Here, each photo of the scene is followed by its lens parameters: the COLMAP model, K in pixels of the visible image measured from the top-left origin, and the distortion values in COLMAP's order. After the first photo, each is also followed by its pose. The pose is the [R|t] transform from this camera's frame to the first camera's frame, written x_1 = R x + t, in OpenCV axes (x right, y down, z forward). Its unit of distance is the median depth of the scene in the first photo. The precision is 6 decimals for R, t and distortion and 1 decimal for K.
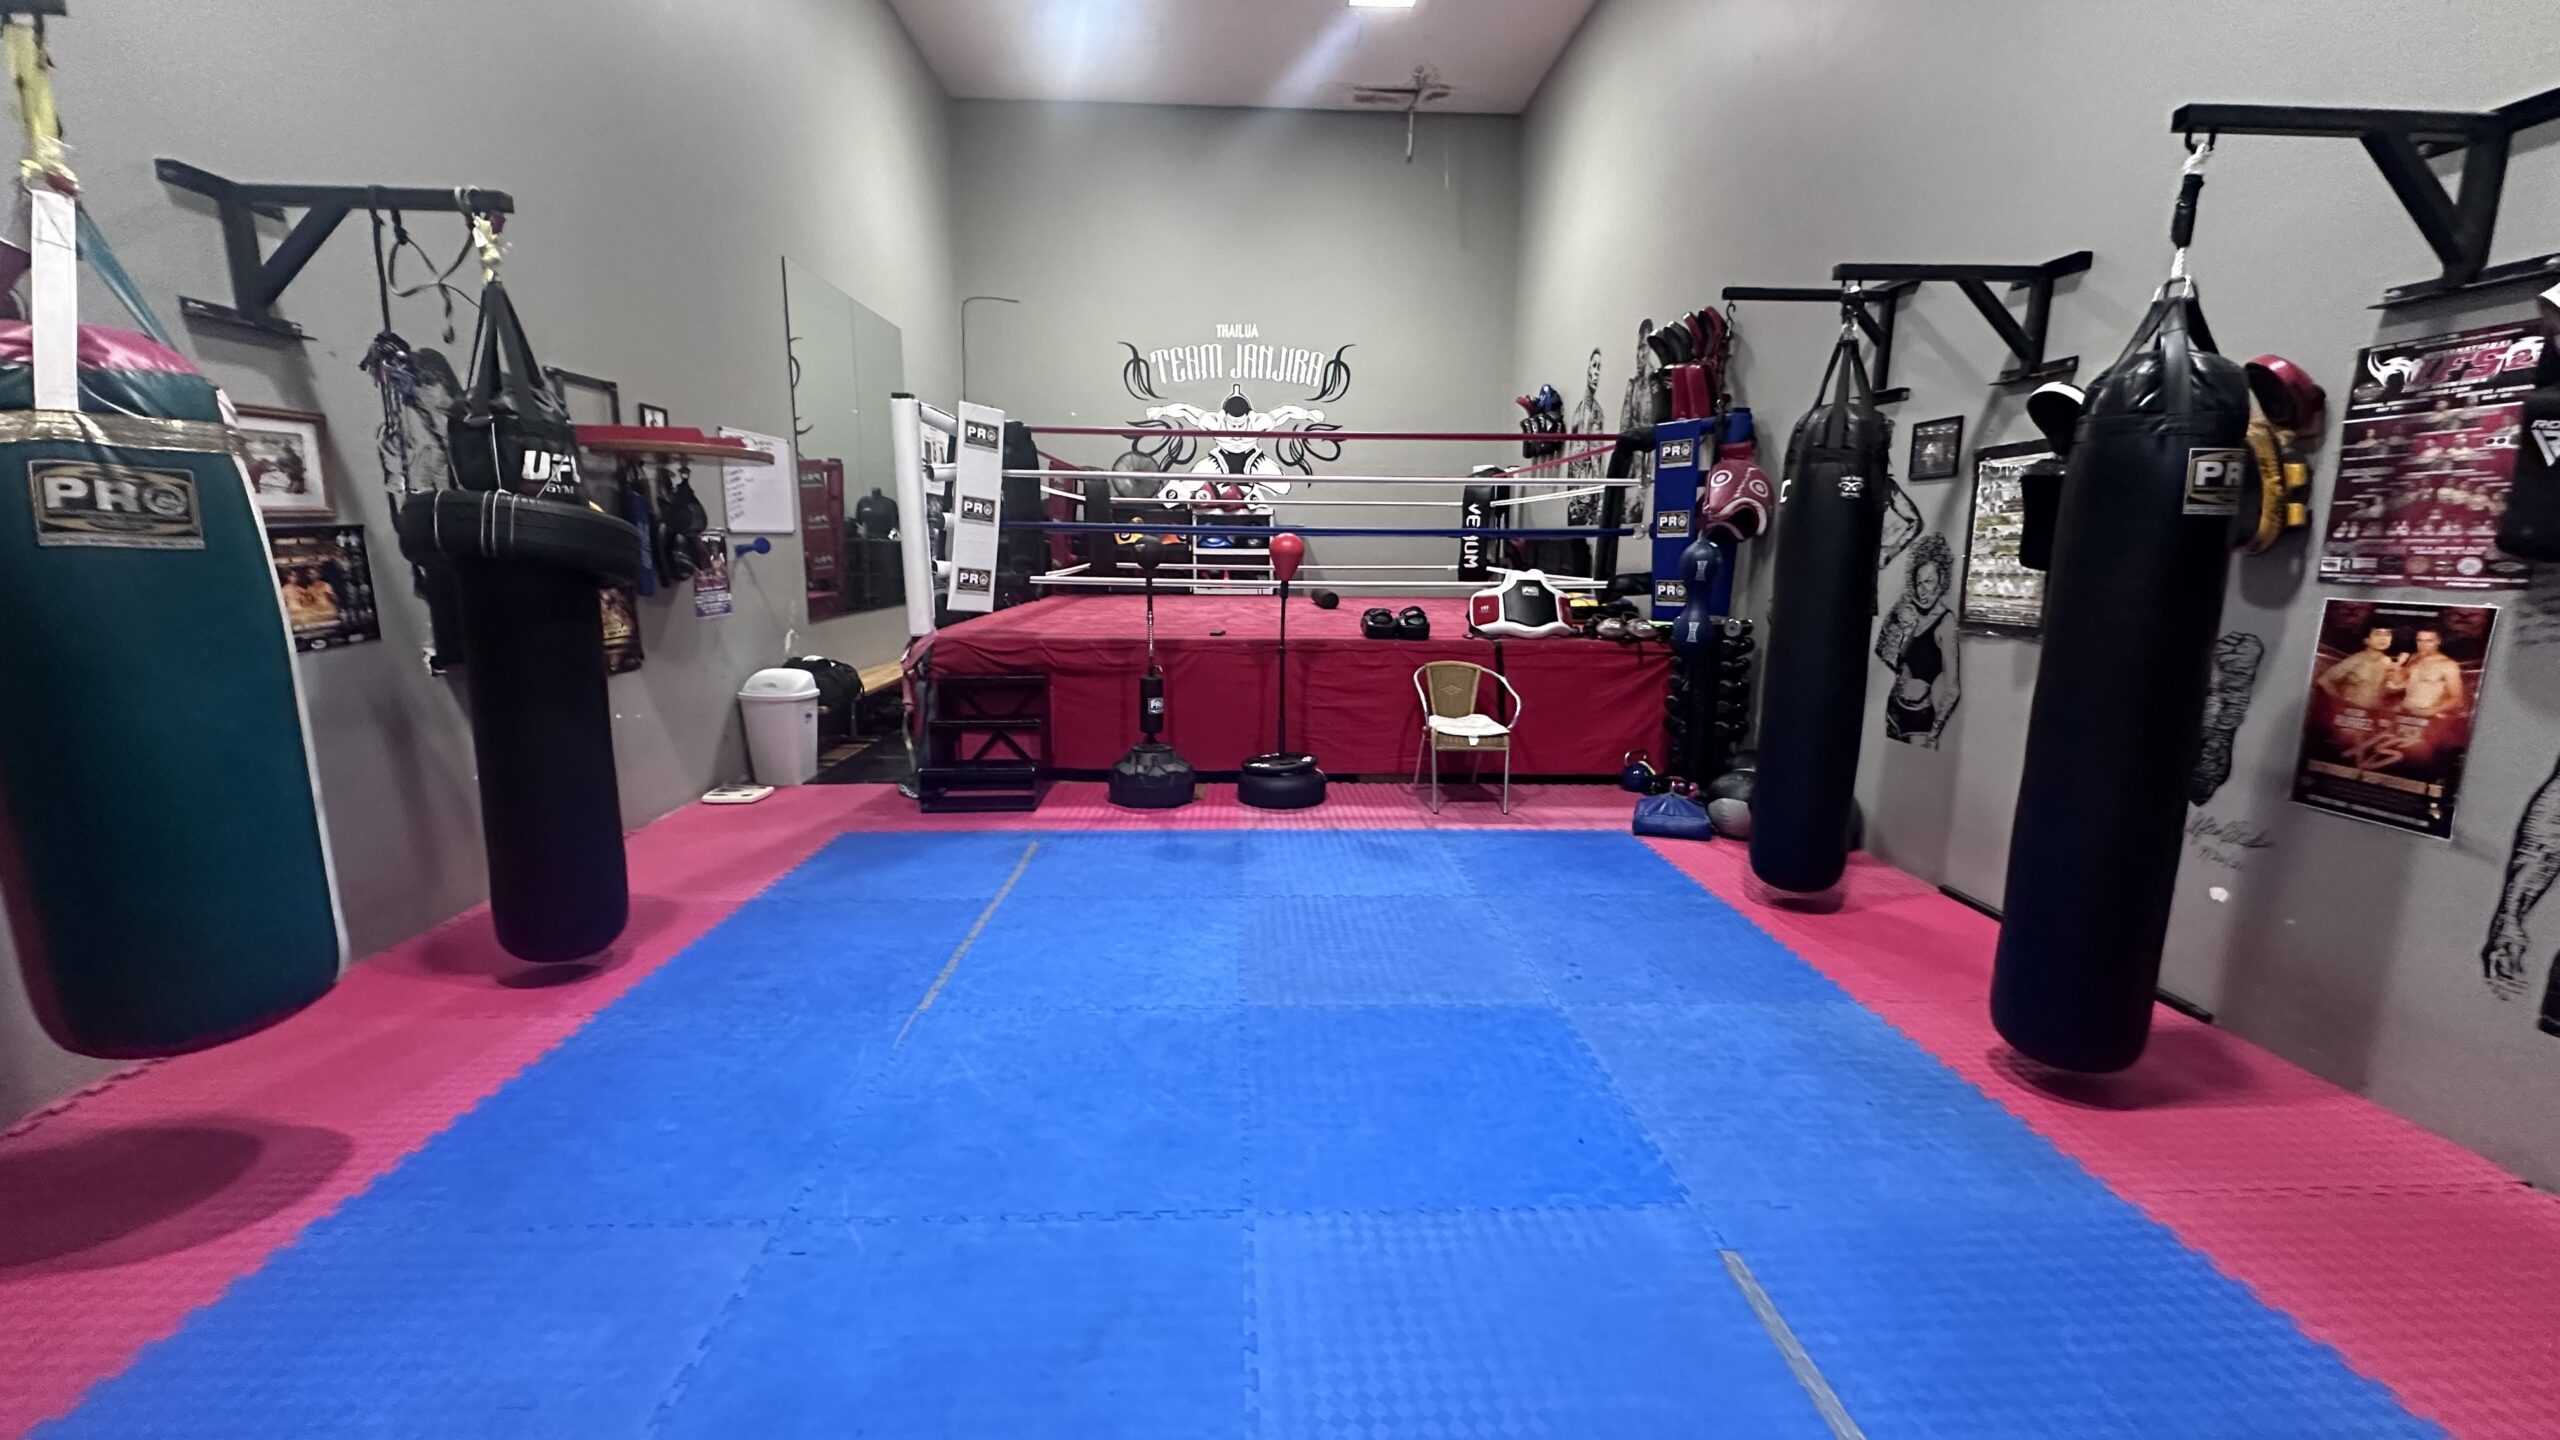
lens RADIAL K [[1019.4, 0, 1278.0], [0, 1019.4, 719.6], [0, 0, 1]] dist [-0.004758, 0.001376]
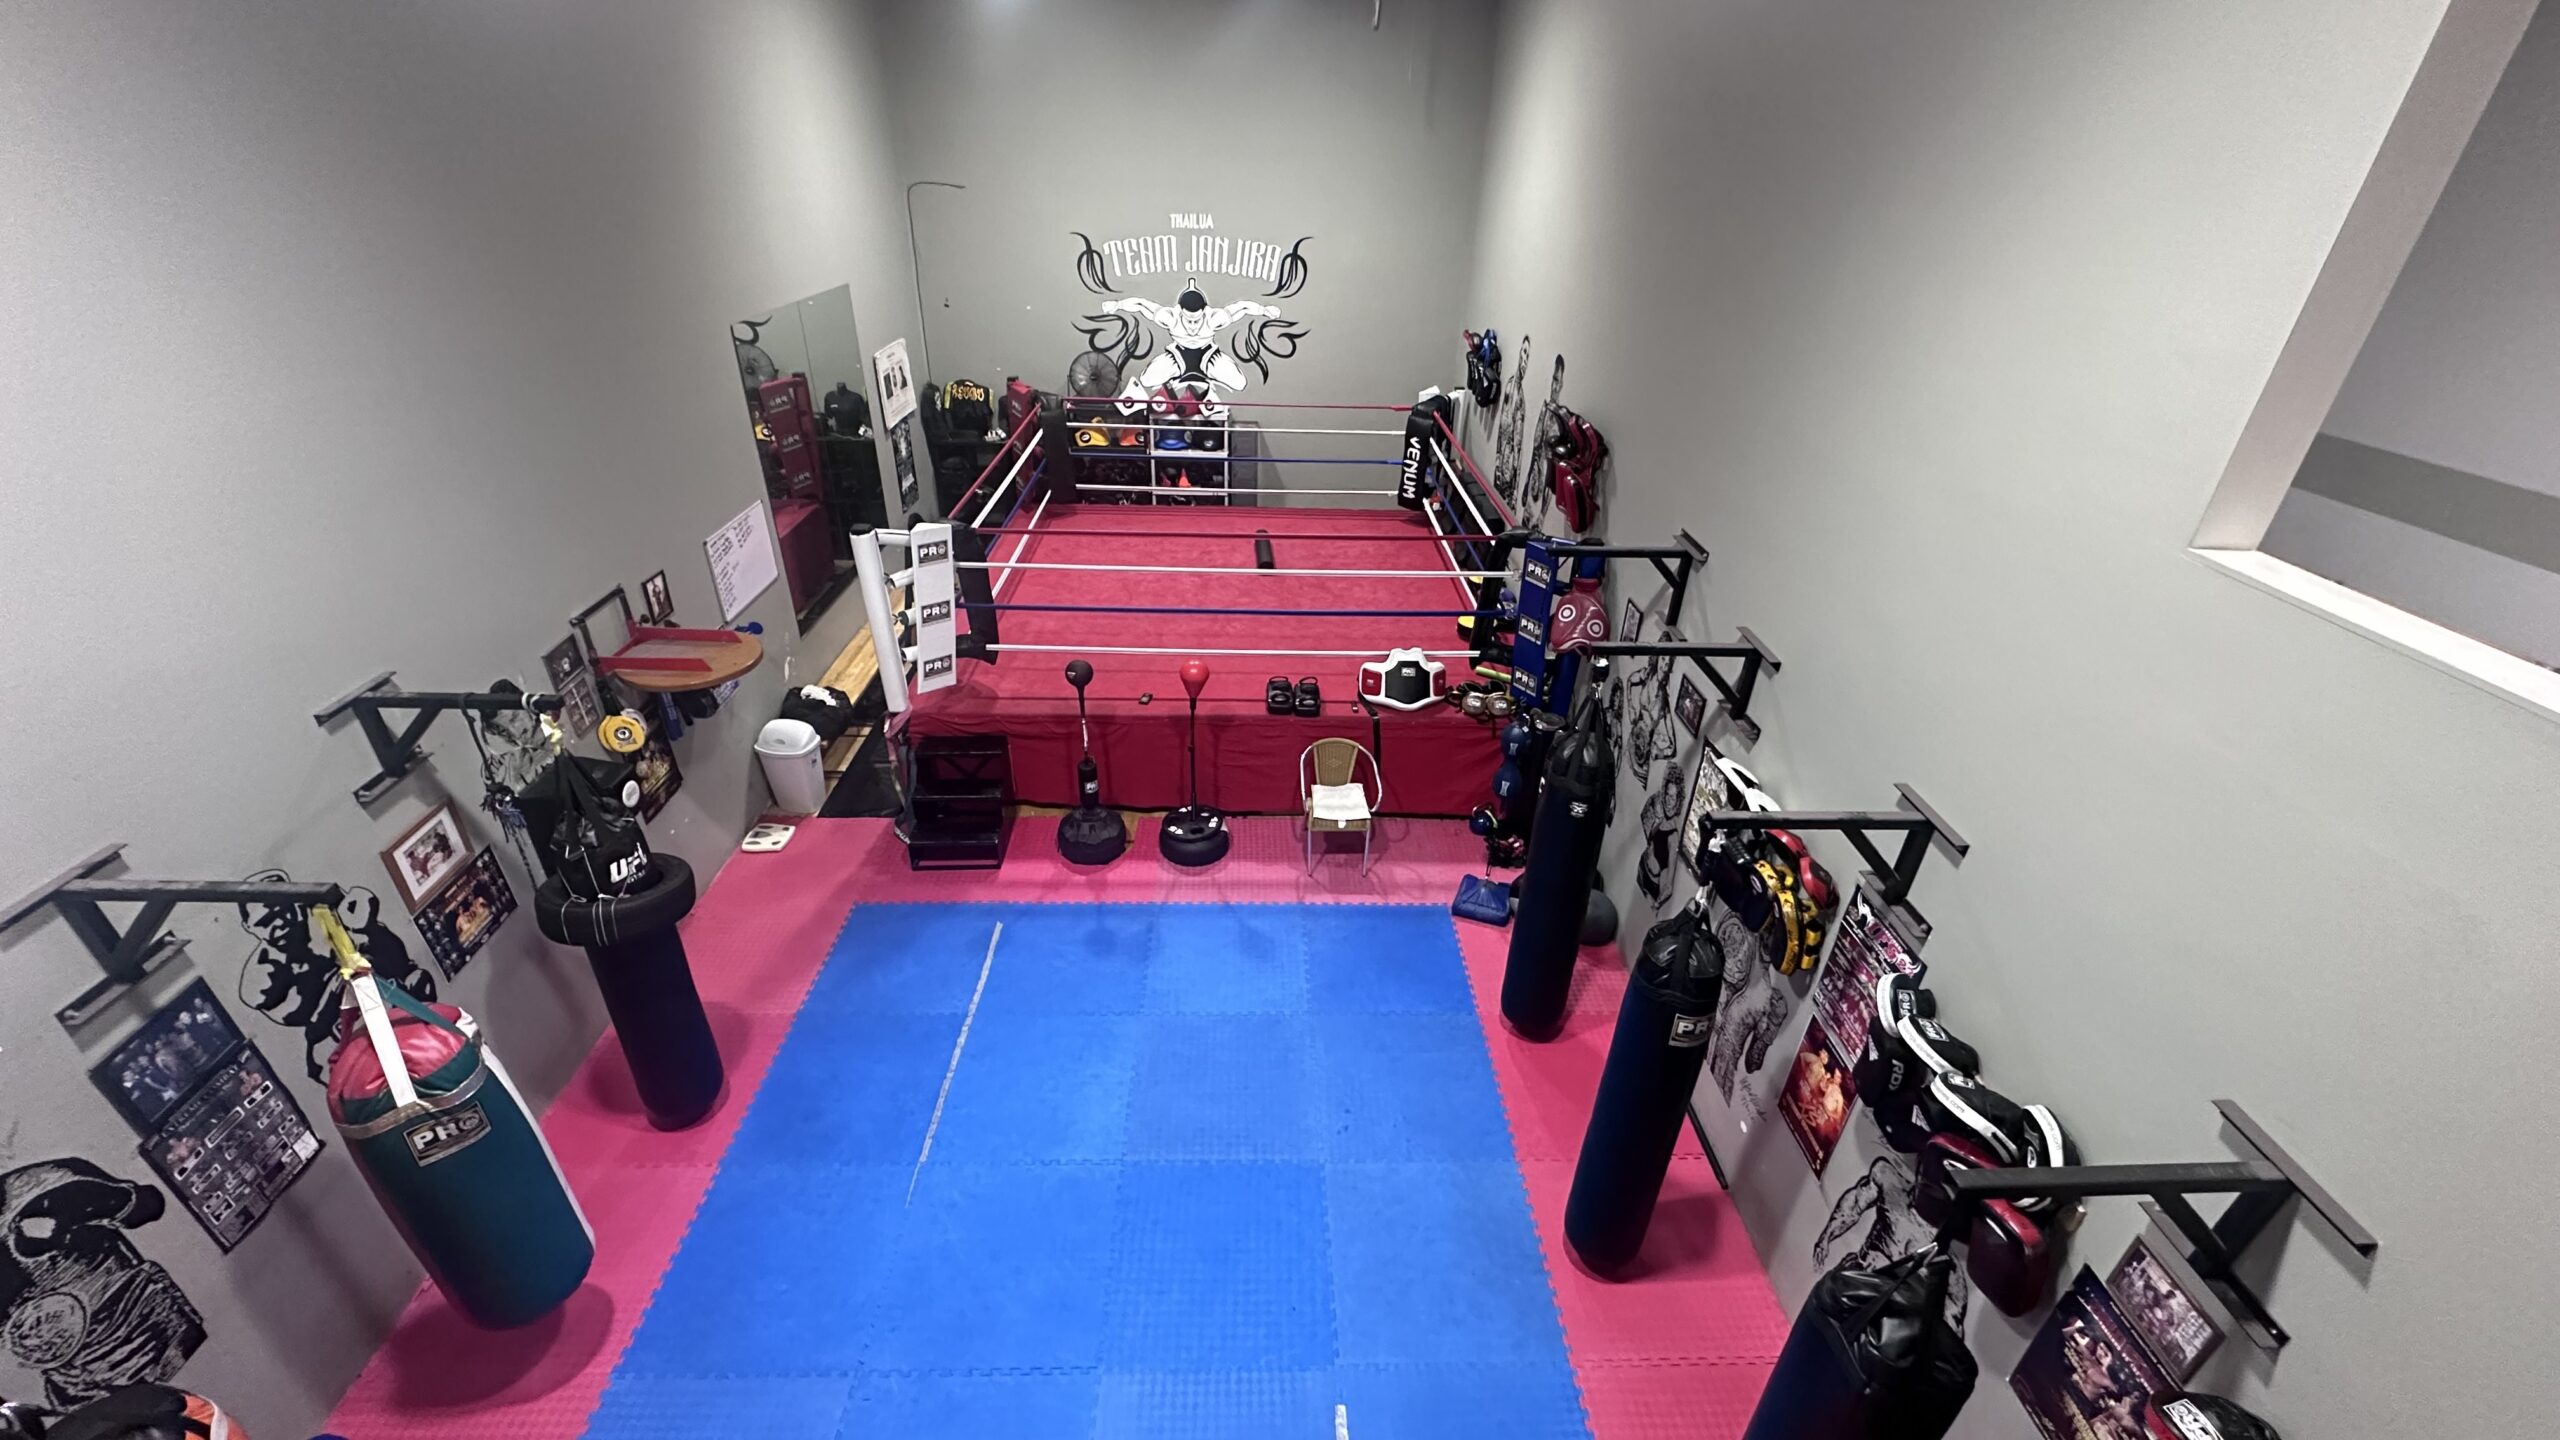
lens RADIAL K [[1019.4, 0, 1277.5], [0, 1019.4, 721.5], [0, 0, 1]] dist [-0.004758, 0.001376]
pose [[0.999735, 0.022776, -0.003383, 0.177458], [-0.020330, 0.942096, 0.334725, -0.817020], [0.010811, -0.334568, 0.942310, -0.240912]]
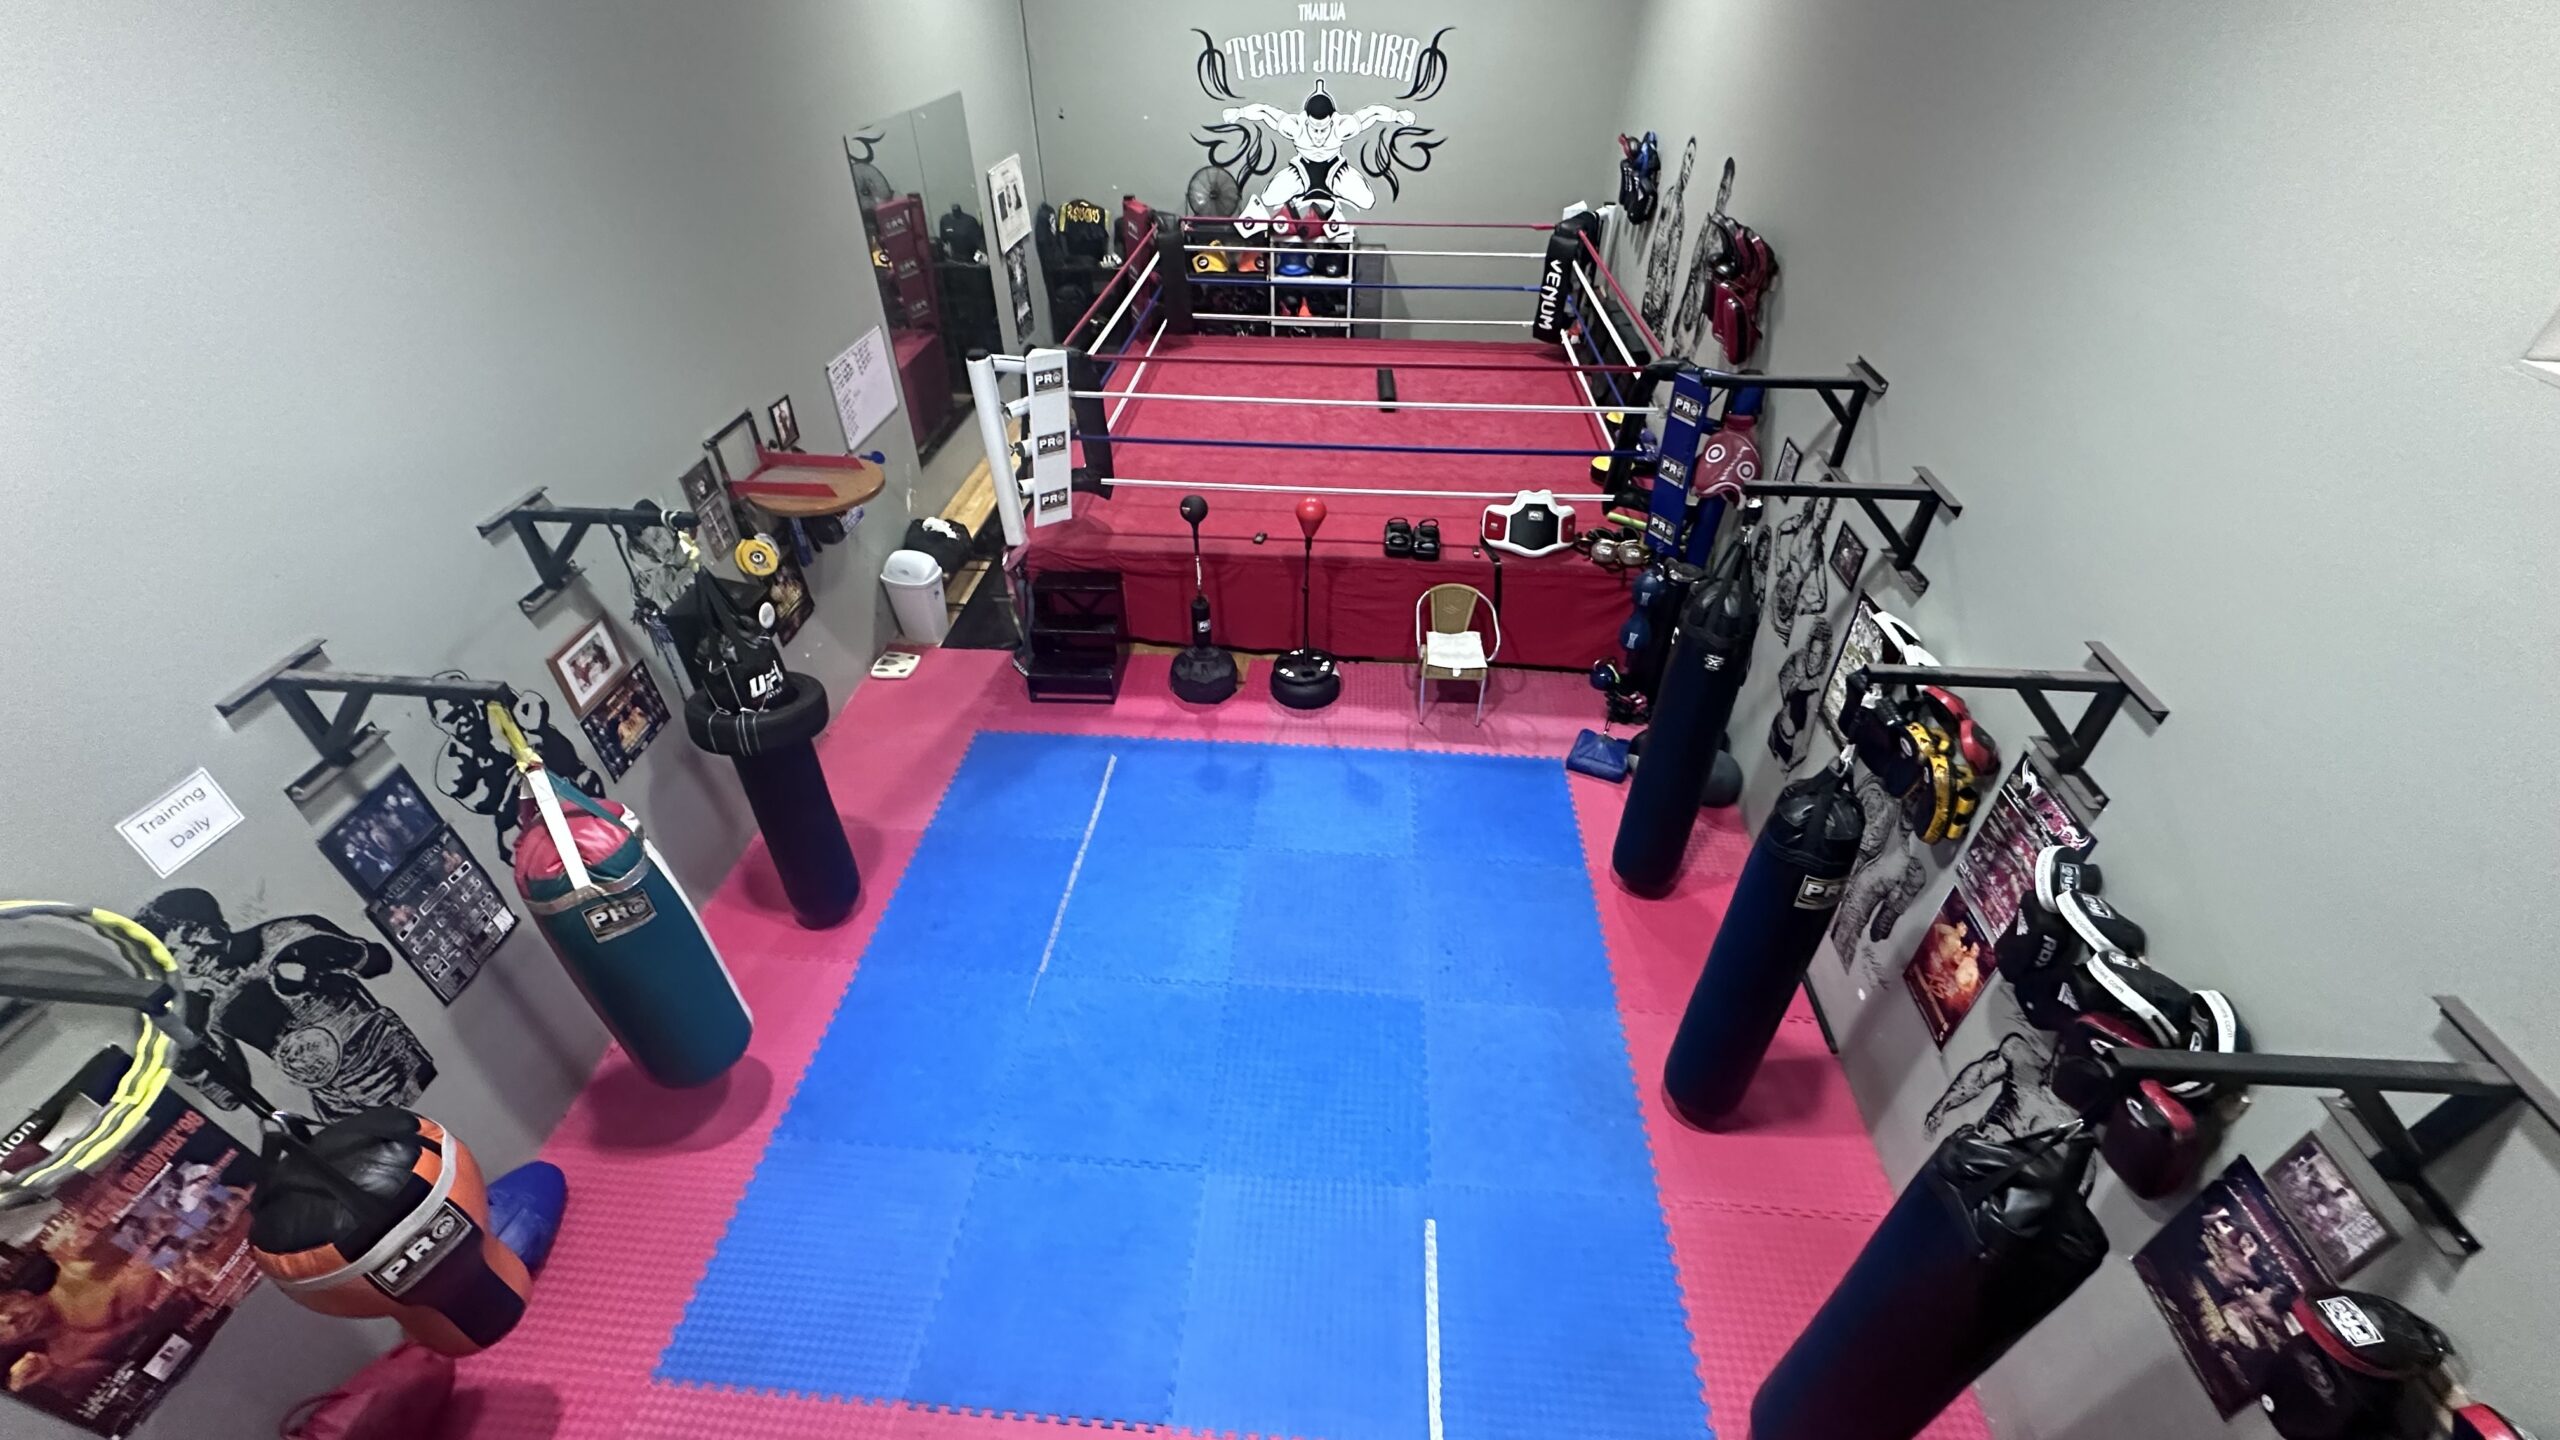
lens RADIAL K [[1019.4, 0, 1277.4], [0, 1019.4, 720.4], [0, 0, 1]] dist [-0.004758, 0.001376]
pose [[0.992524, 0.064899, -0.103361, 0.168763], [-0.009192, 0.884243, 0.466936, -0.787664], [0.121700, -0.462495, 0.878229, -0.221224]]
